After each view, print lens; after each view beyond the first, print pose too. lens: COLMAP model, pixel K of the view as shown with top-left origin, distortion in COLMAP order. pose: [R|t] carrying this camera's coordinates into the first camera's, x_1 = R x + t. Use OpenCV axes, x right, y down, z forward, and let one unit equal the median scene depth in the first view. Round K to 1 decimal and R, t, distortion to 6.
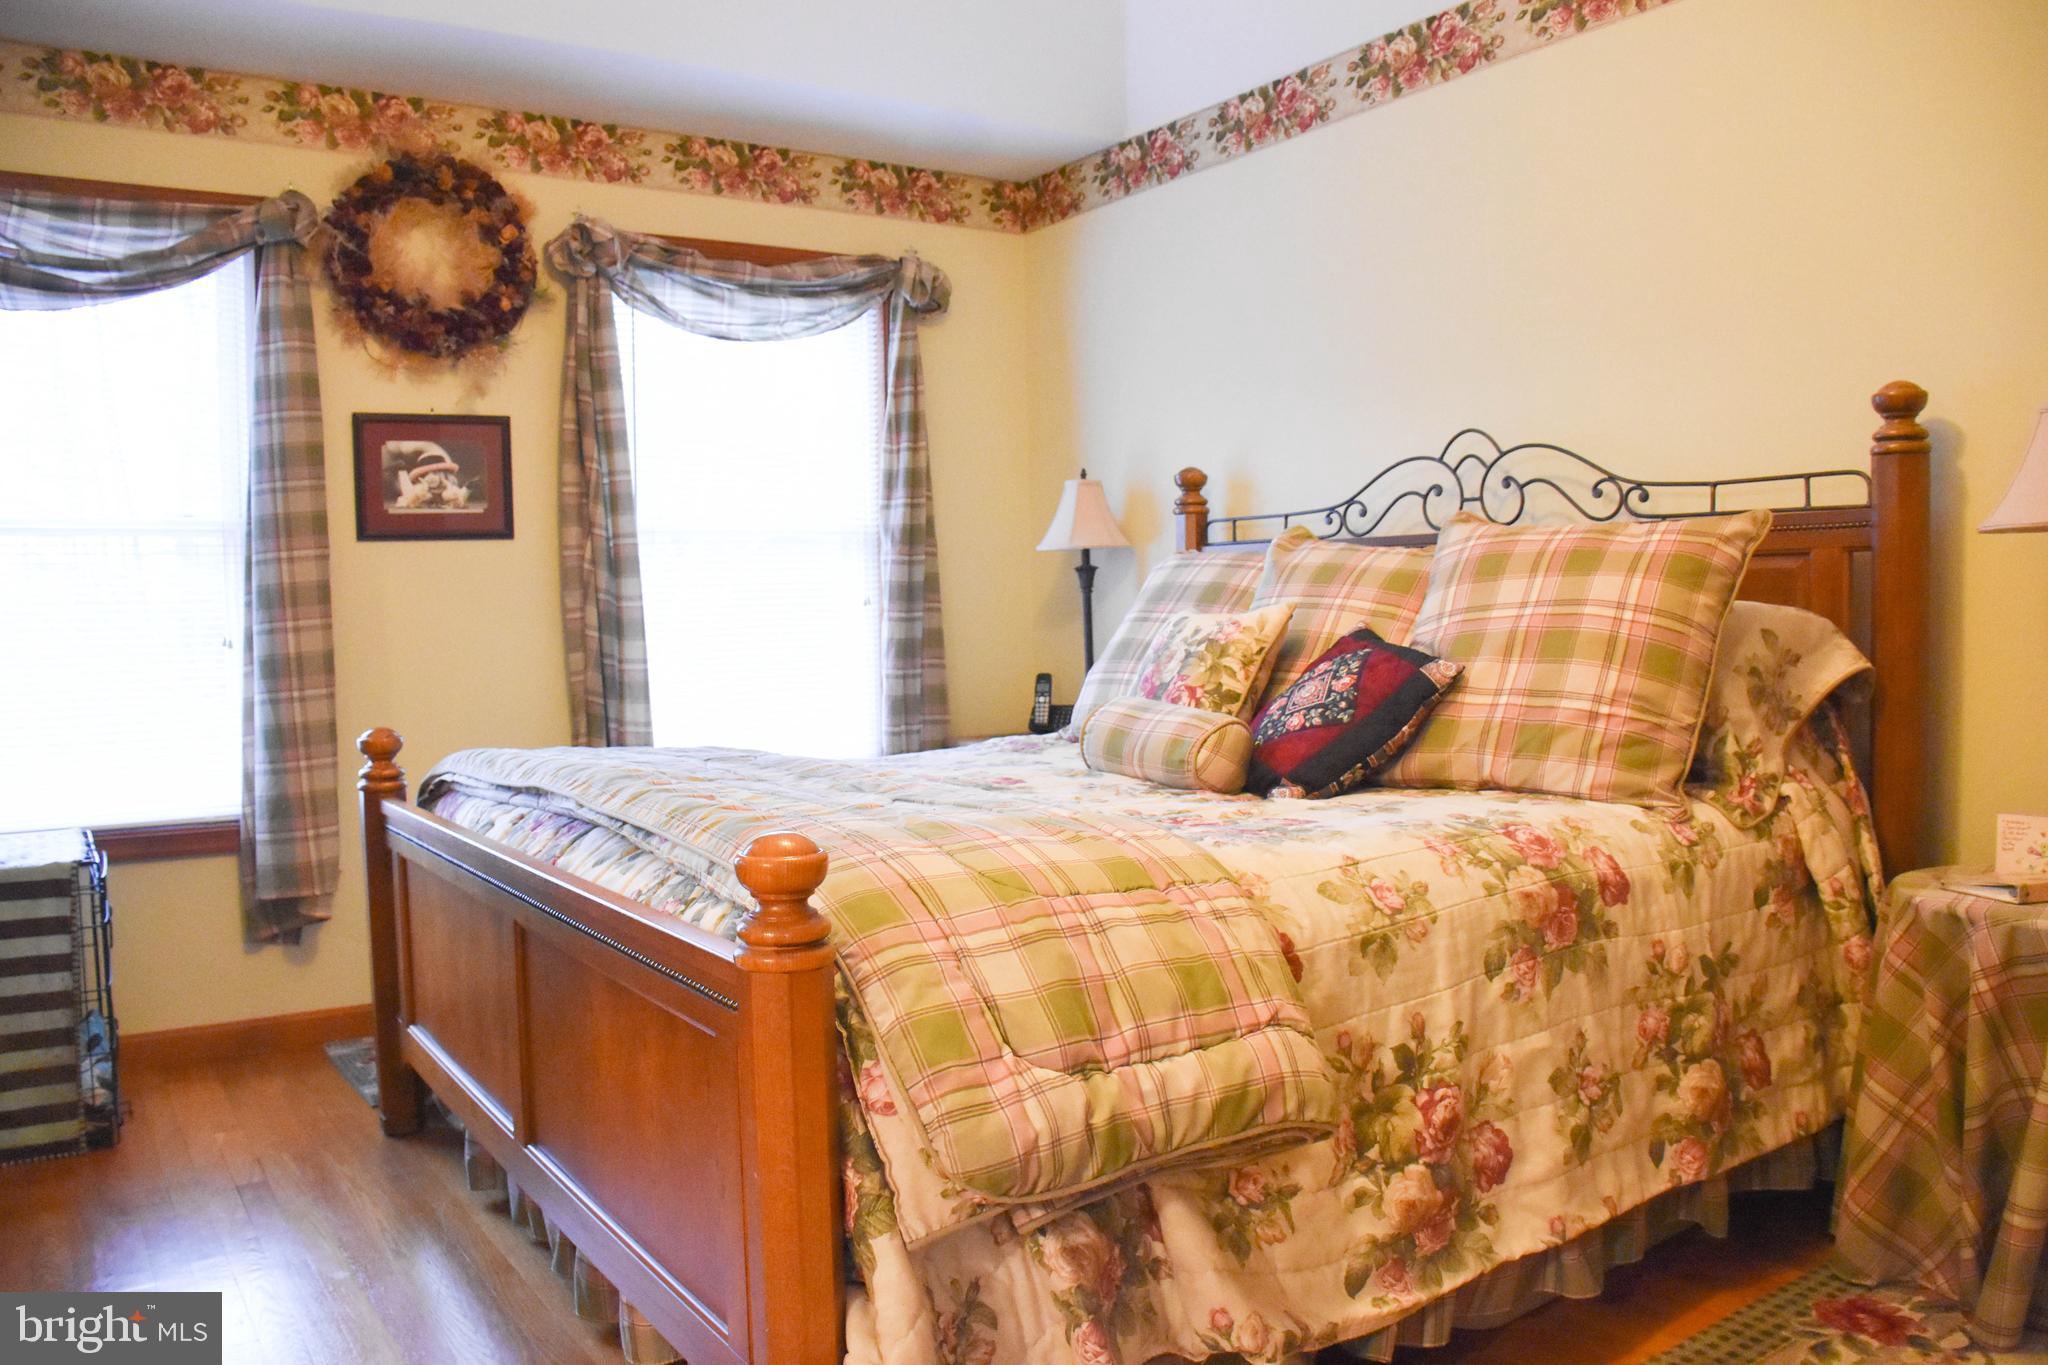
lens RADIAL K [[1589.8, 0, 1019.9], [0, 1589.8, 692.8], [0, 0, 1]] dist [-0.155212, 0.102528]
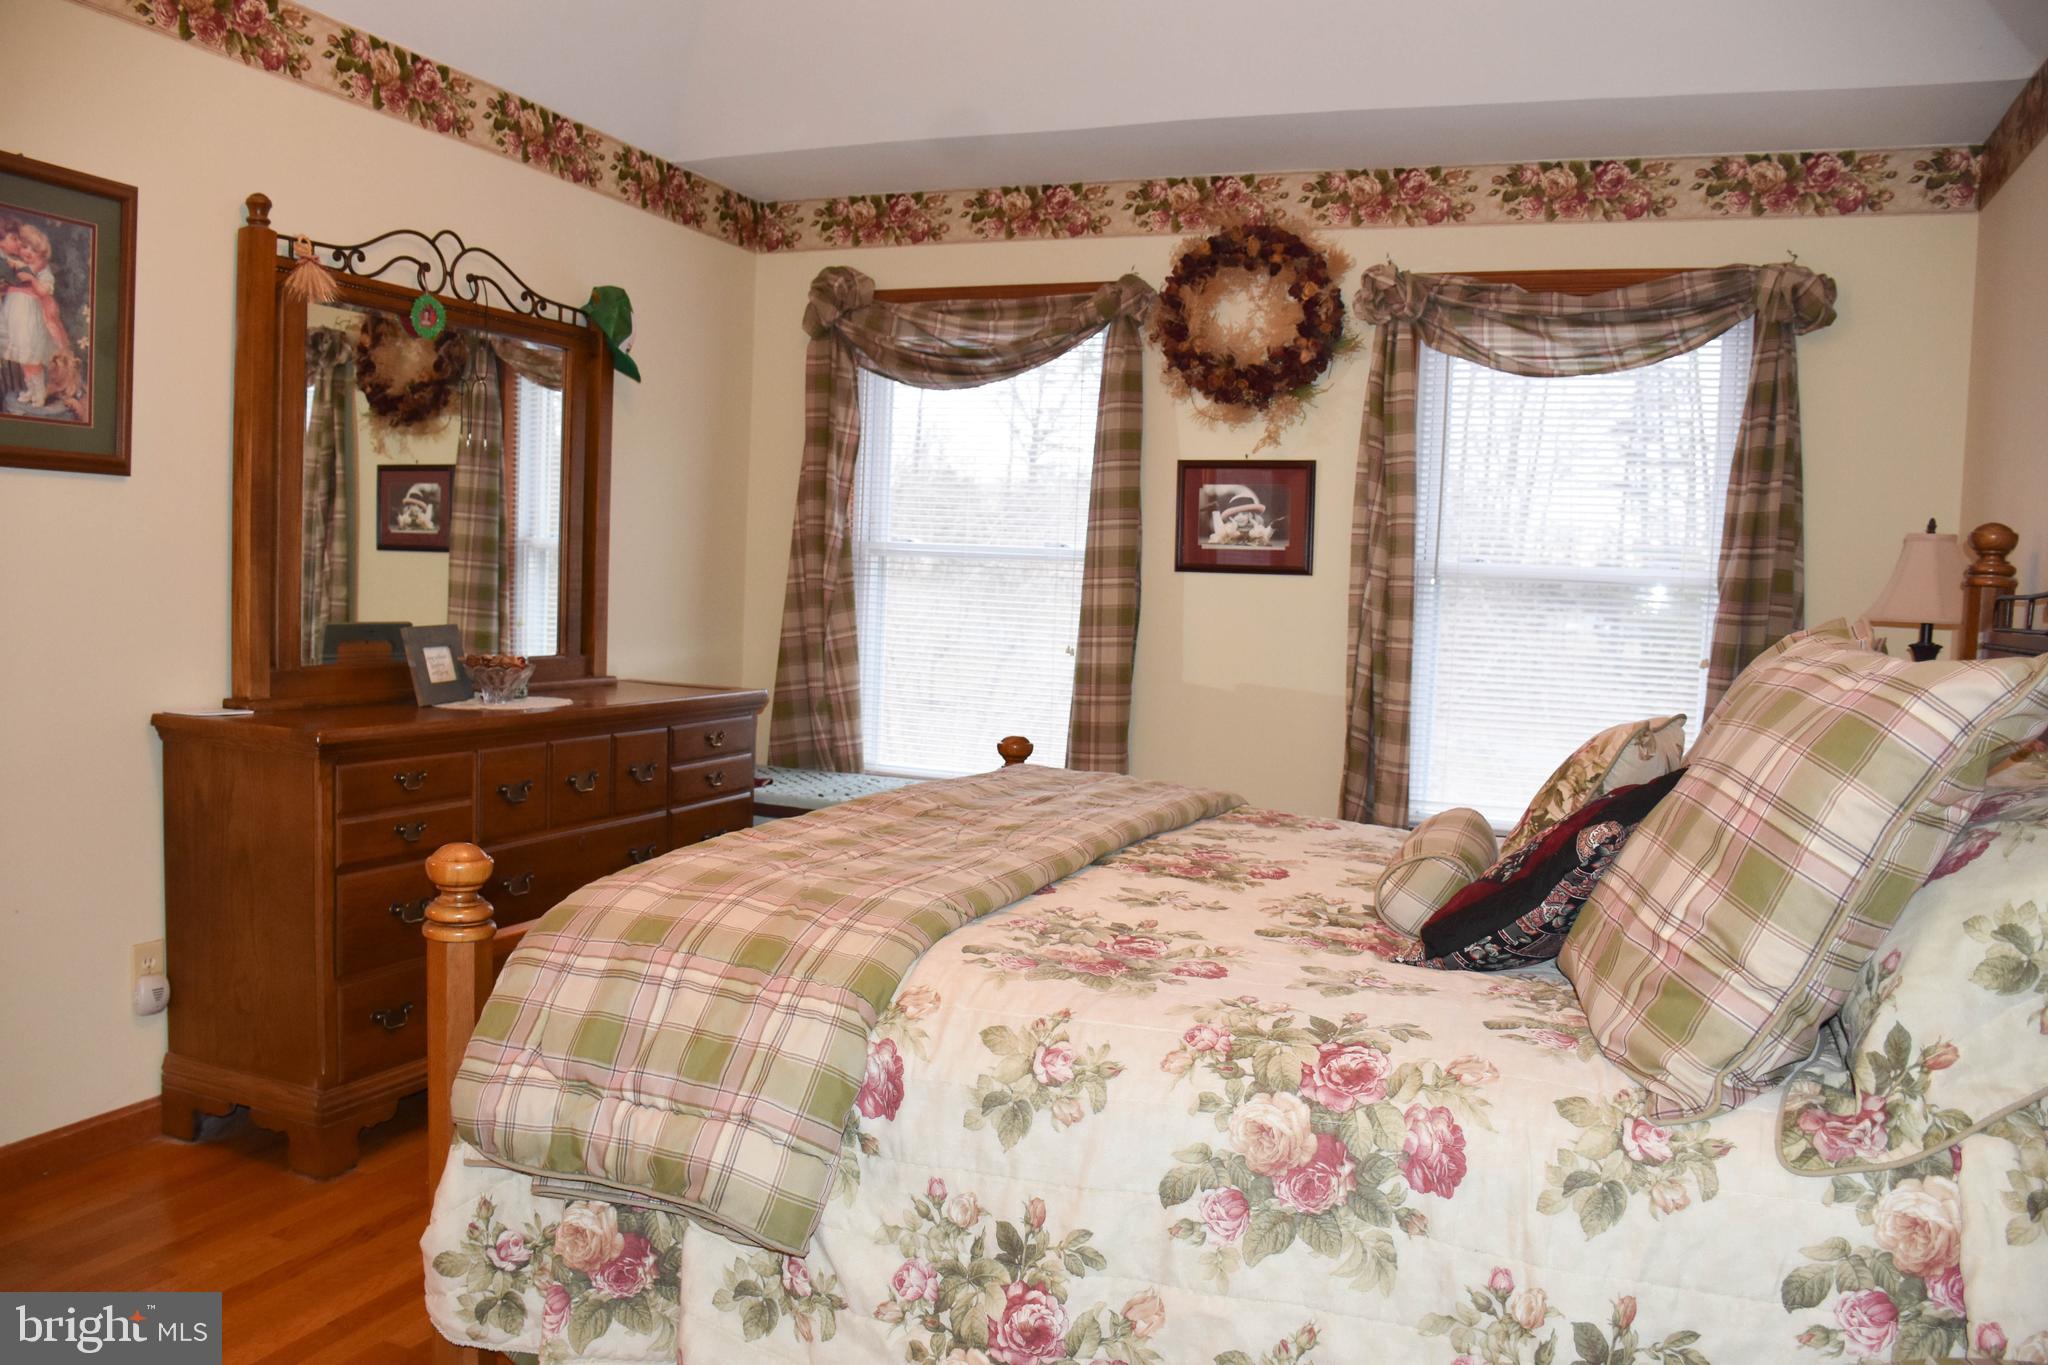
lens RADIAL K [[1589.8, 0, 1019.9], [0, 1589.8, 692.8], [0, 0, 1]] dist [-0.155212, 0.102528]
pose [[0.546301, 0.103341, -0.831190, 0.489396], [-0.096527, 0.993515, 0.060081, -0.067105], [0.832008, 0.047410, 0.552733, 0.252151]]
